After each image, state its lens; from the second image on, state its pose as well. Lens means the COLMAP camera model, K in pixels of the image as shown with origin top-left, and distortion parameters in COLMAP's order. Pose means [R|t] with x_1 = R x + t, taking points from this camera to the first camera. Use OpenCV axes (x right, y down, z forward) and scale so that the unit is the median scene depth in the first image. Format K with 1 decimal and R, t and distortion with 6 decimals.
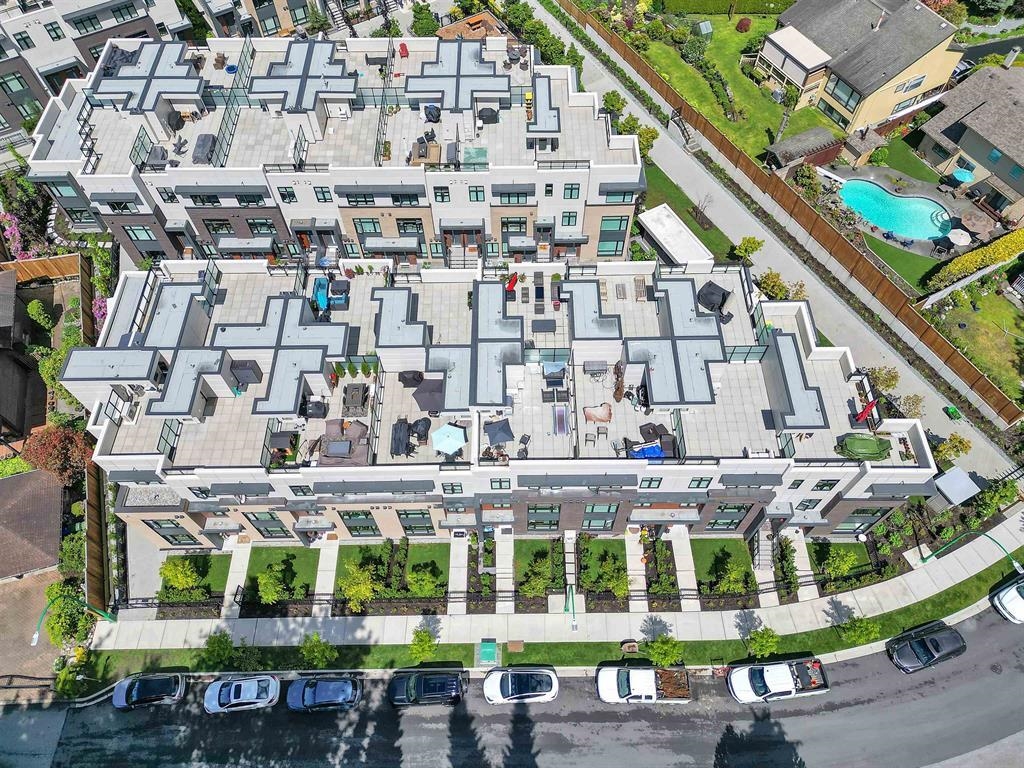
lens RADIAL K [[742.7, 0, 512.0], [0, 742.7, 384.0], [0, 0, 1]] dist [0.068122, -0.052465]
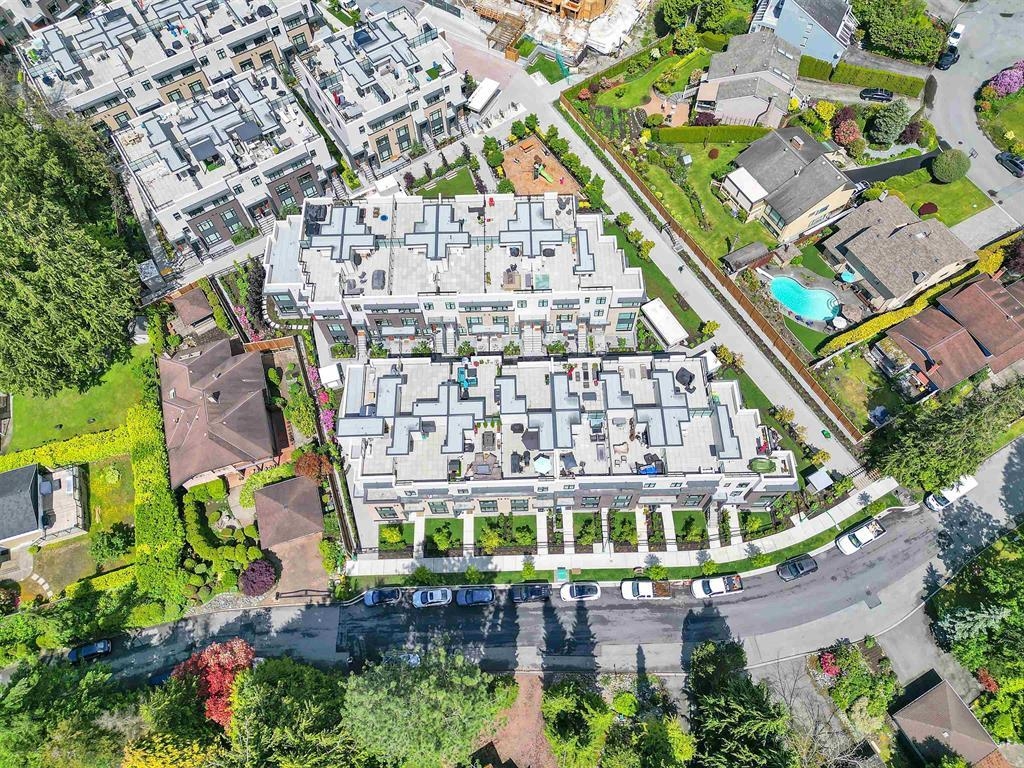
lens RADIAL K [[742.7, 0, 512.0], [0, 742.7, 384.0], [0, 0, 1]] dist [0.068122, -0.052465]
pose [[0.999848, -0.017048, -0.003651, -0.133863], [0.017295, 0.996314, 0.084016, -0.255660], [0.002205, -0.084066, 0.996458, -0.761014]]
